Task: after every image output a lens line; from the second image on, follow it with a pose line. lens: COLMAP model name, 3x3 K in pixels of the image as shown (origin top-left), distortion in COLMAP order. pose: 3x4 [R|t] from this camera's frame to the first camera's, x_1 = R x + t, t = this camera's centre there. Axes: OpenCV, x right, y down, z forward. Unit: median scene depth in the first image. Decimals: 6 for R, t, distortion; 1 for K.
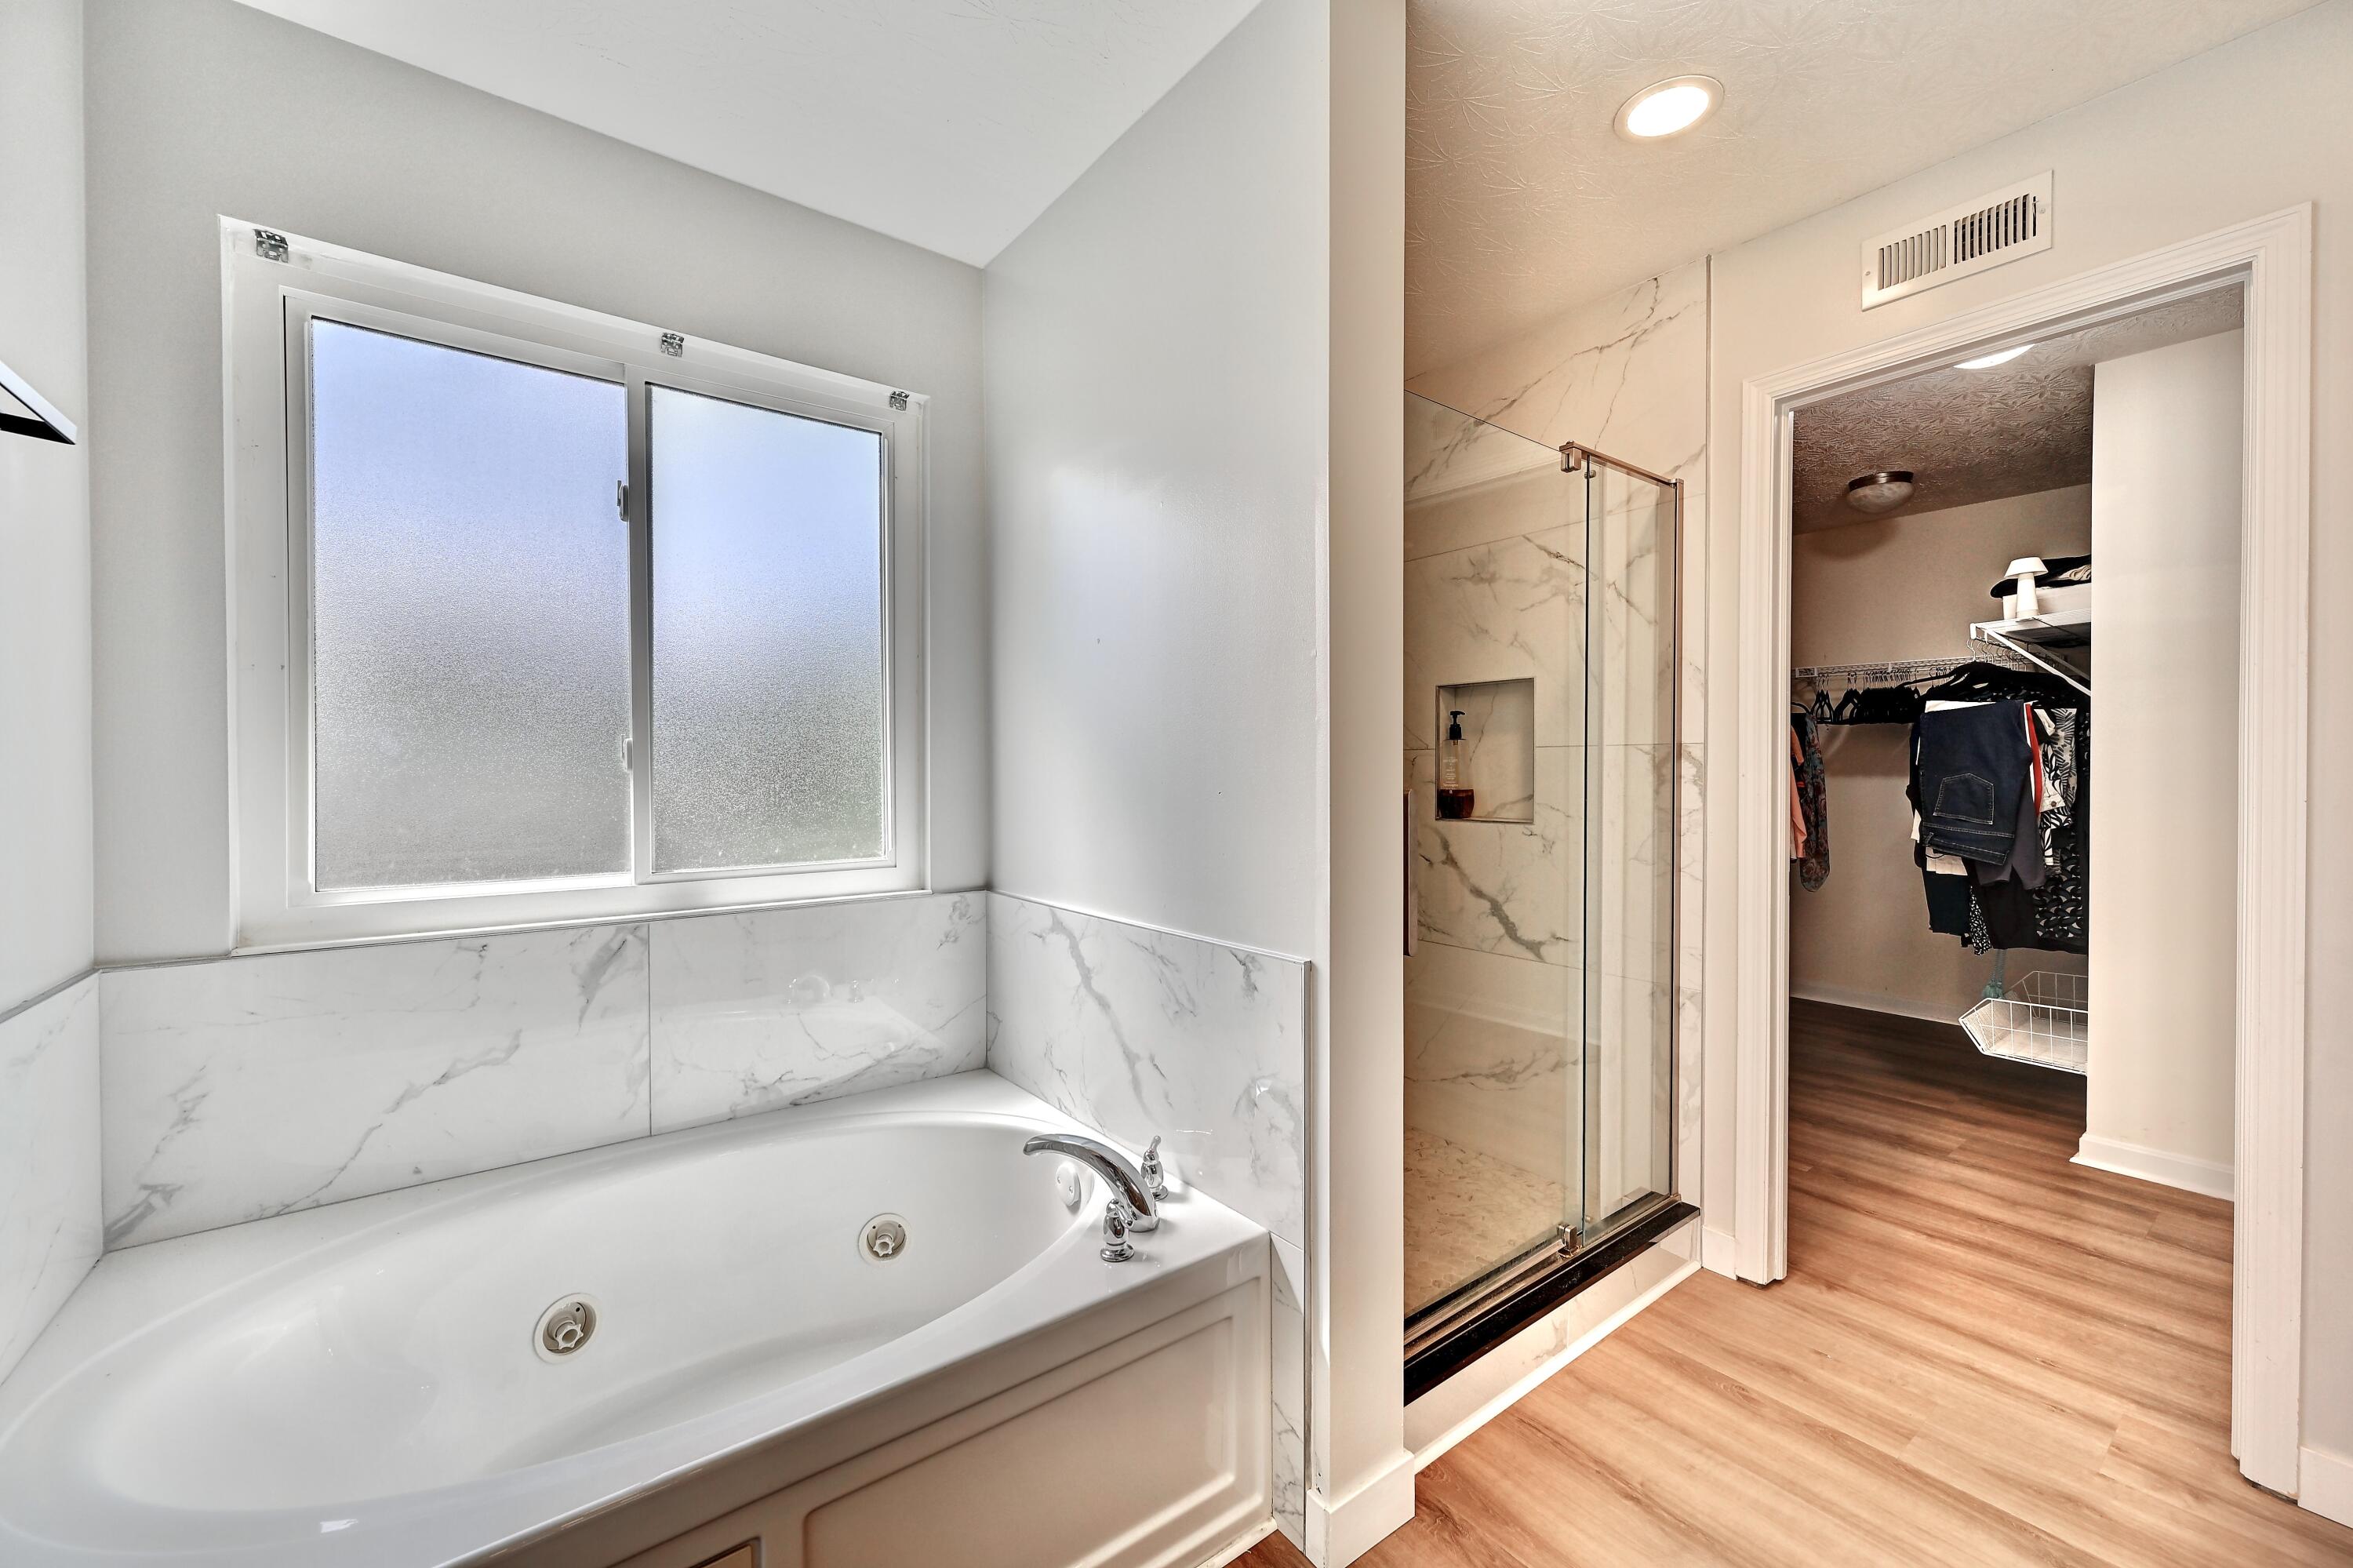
lens RADIAL K [[918.4, 0, 1178.2], [0, 918.4, 781.7], [0, 0, 1]] dist [-0.002073, 0.000370]
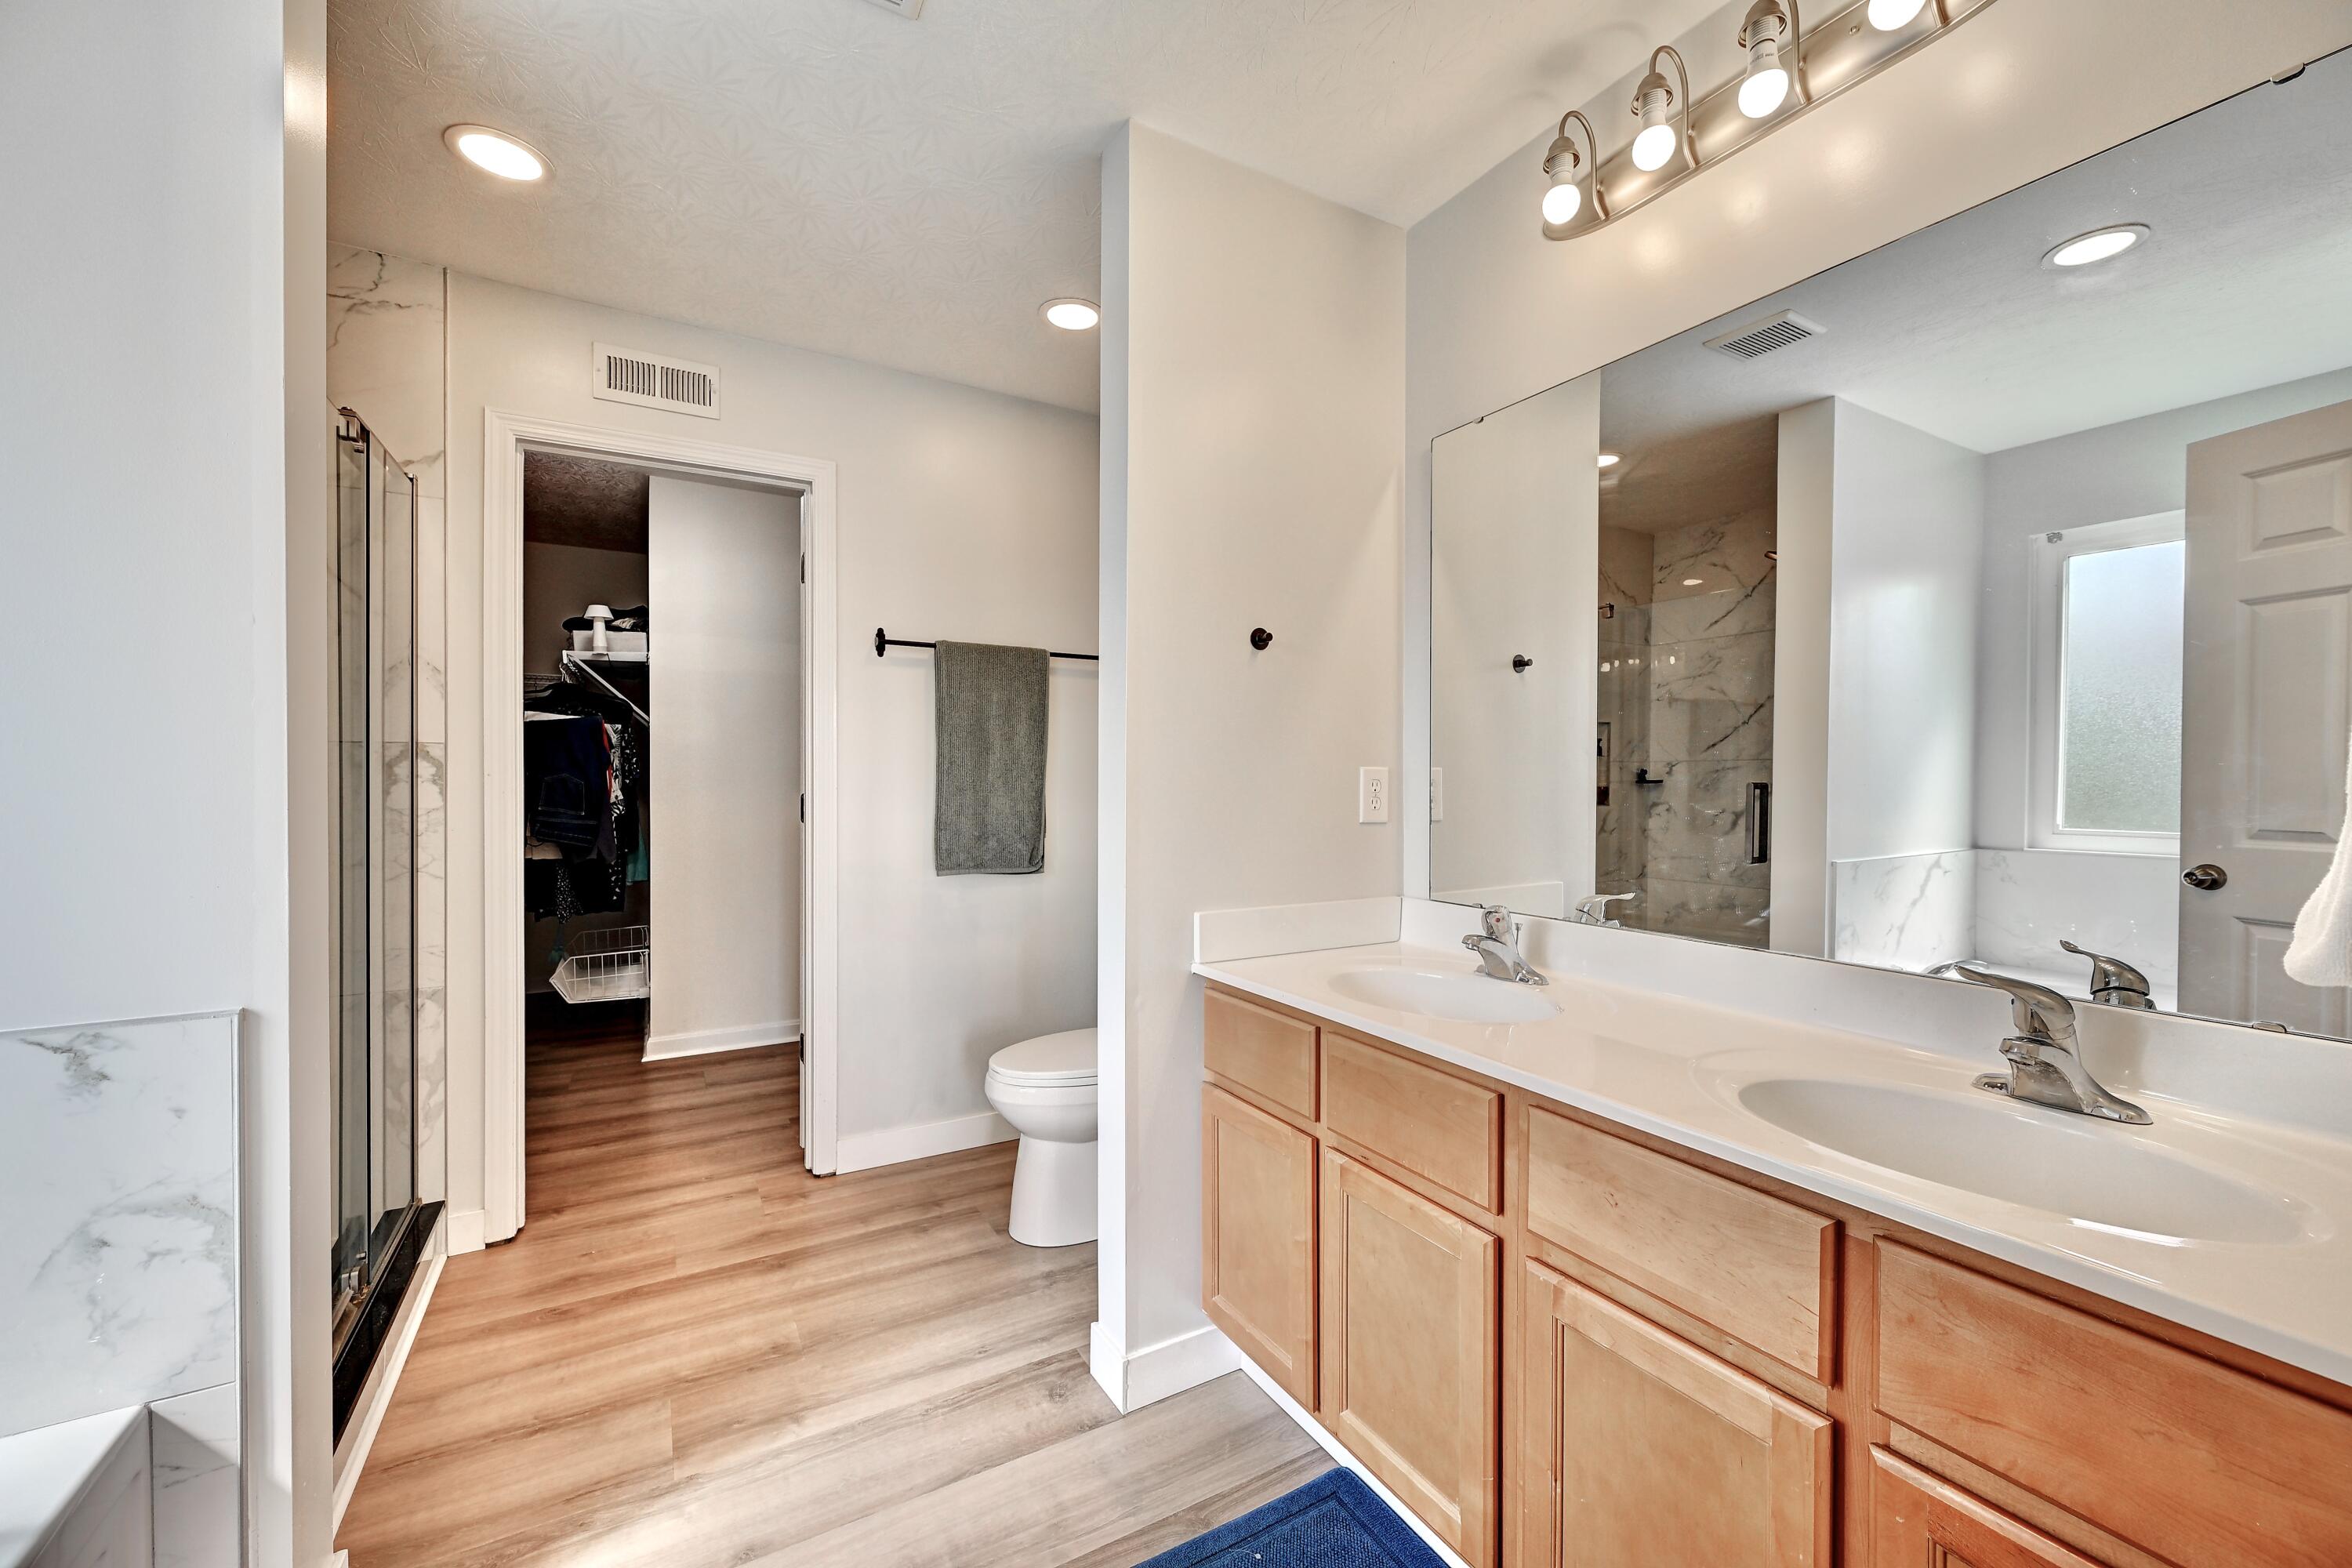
lens RADIAL K [[918.0, 0, 1177.7], [0, 918.0, 781.7], [0, 0, 1]] dist [-0.002073, 0.000370]
pose [[0.121802, -0.008093, 0.992521, -0.333011], [0.009921, 0.999927, 0.006936, 0.001866], [-0.992505, 0.009002, 0.121874, 0.064981]]
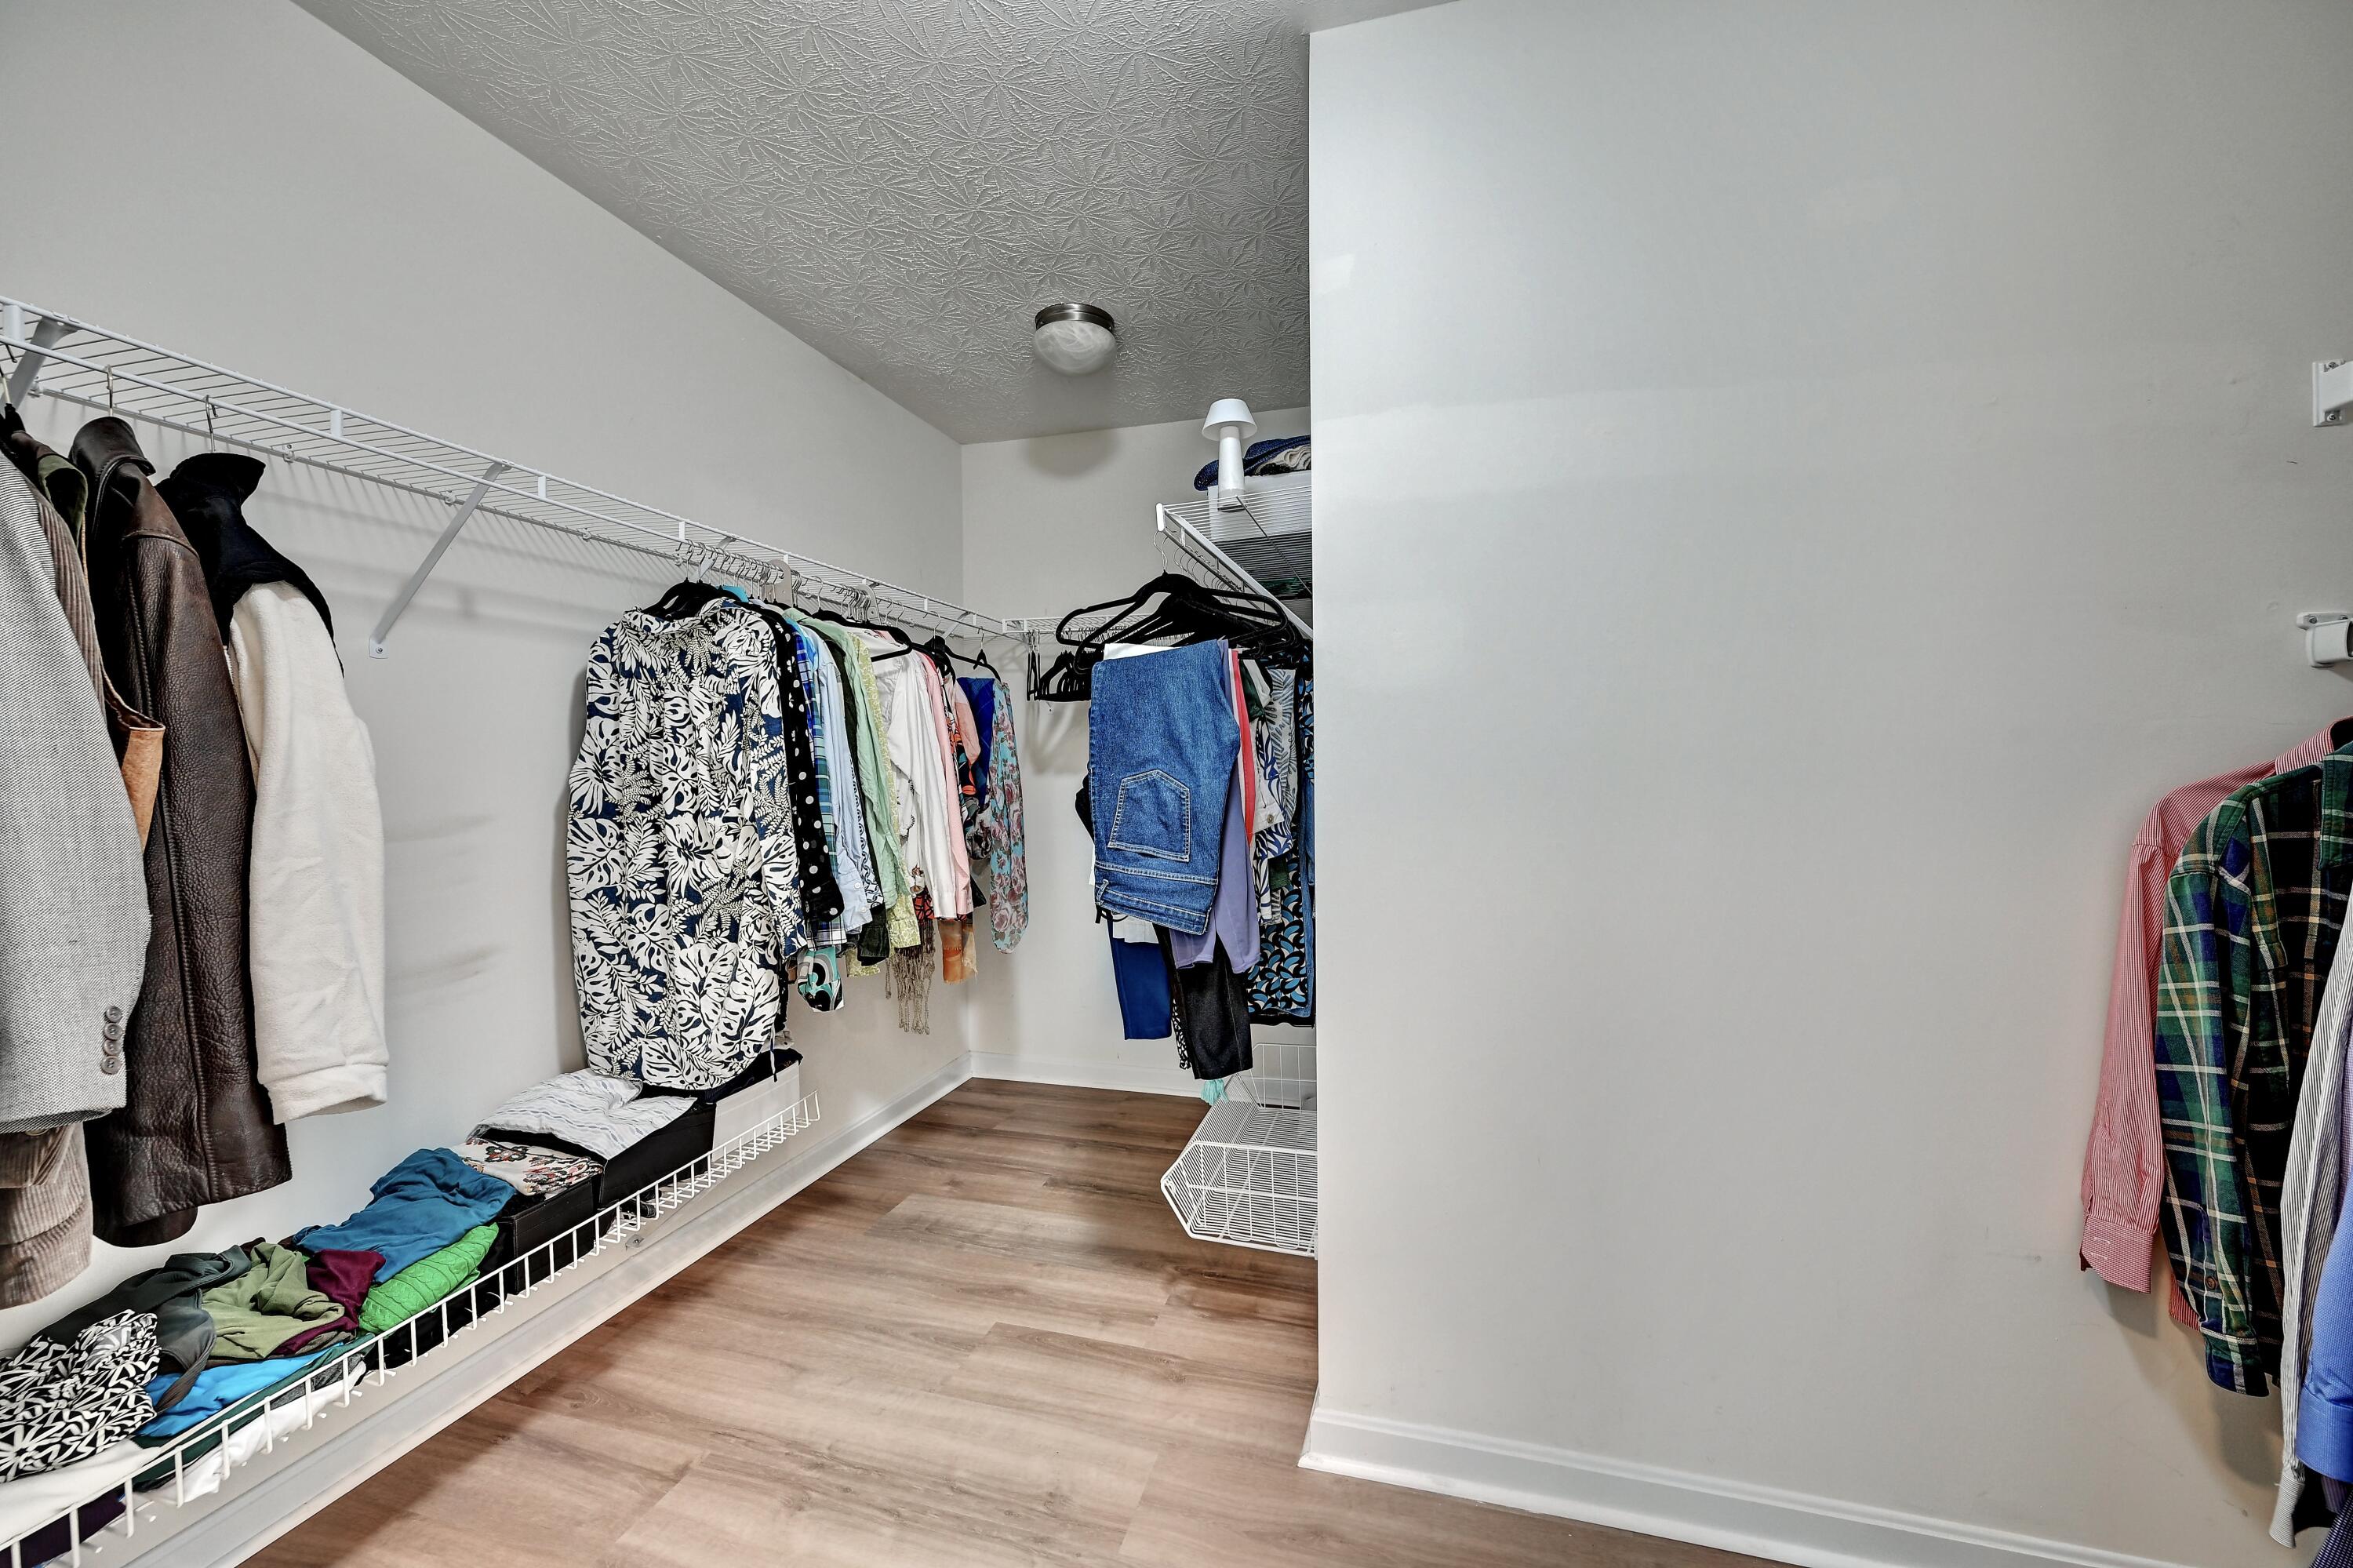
lens RADIAL K [[918.4, 0, 1178.2], [0, 918.4, 781.7], [0, 0, 1]] dist [-0.002073, 0.000370]
pose [[0.798690, -0.011076, 0.601641, 0.731736], [0.013019, 0.999915, 0.001125, -0.002909], [-0.601602, 0.006934, 0.798766, 0.745620]]
